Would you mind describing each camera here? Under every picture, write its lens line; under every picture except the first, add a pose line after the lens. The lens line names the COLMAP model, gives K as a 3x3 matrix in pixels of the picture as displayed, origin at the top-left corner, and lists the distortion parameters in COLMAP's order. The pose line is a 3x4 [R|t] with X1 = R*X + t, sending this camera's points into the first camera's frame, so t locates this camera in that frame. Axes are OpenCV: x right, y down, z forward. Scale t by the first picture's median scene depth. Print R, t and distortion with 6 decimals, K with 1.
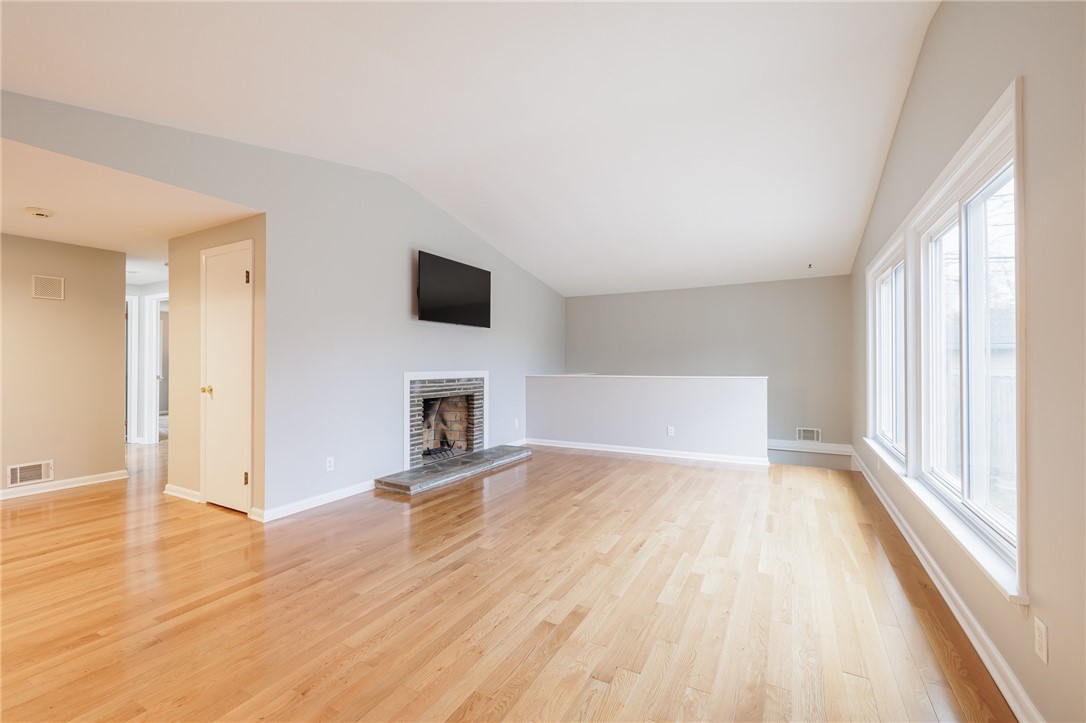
lens RADIAL K [[456.9, 0, 538.6], [0, 456.9, 358.1], [0, 0, 1]] dist [-0.001631, -0.000301]
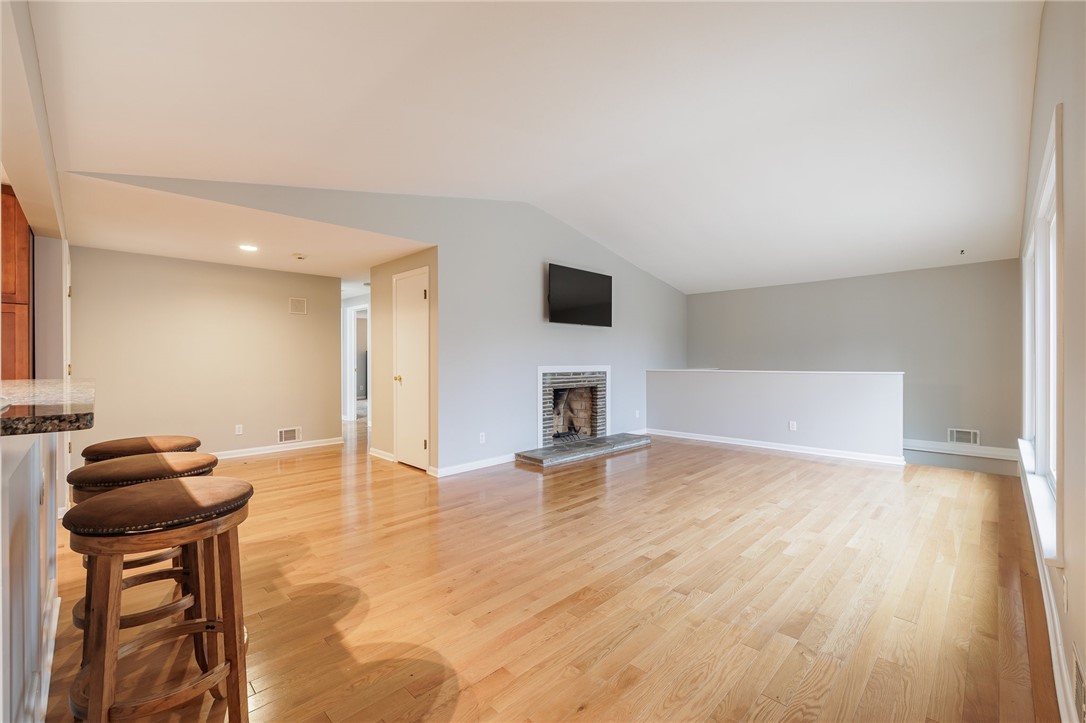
lens RADIAL K [[456.9, 0, 538.4], [0, 456.9, 358.8], [0, 0, 1]] dist [-0.001631, -0.000301]
pose [[0.960233, -0.001361, -0.279196, 0.047422], [0.004214, 0.999945, 0.009617, 0.000172], [0.279168, -0.010411, 0.960186, -0.169811]]
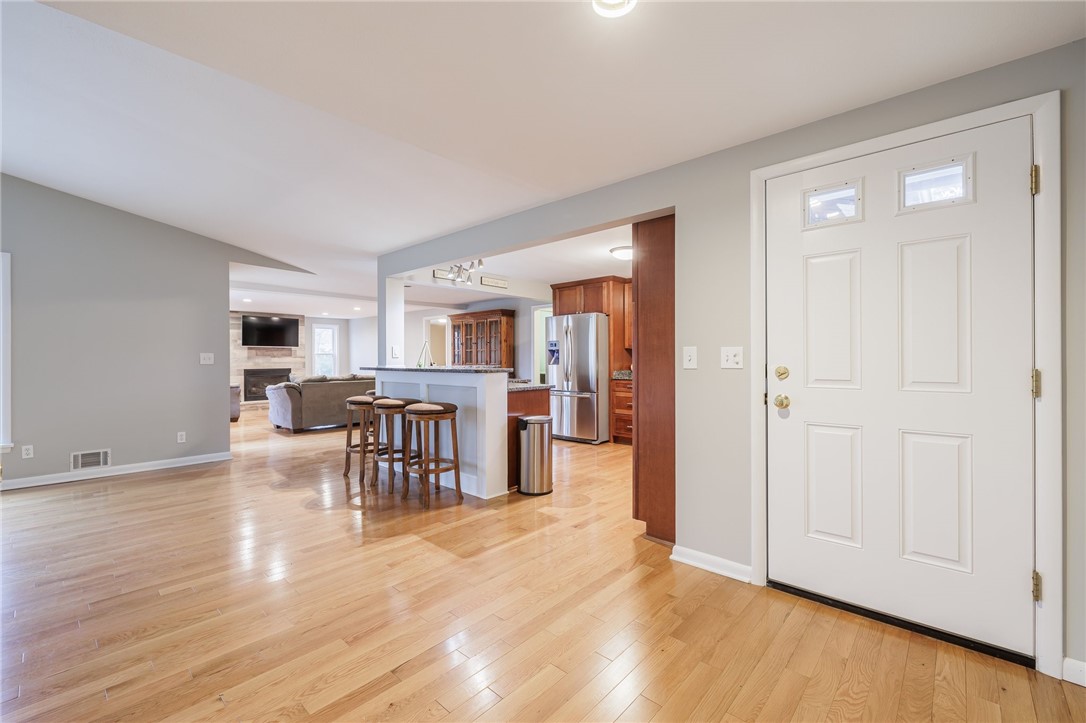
lens RADIAL K [[456.9, 0, 536.3], [0, 456.9, 355.4], [0, 0, 1]] dist [-0.001631, -0.000301]
pose [[-0.970473, 0.004638, 0.241166, -0.990497], [0.001441, 0.999909, -0.013430, 0.011812], [-0.241206, -0.012686, -0.970391, 1.083168]]
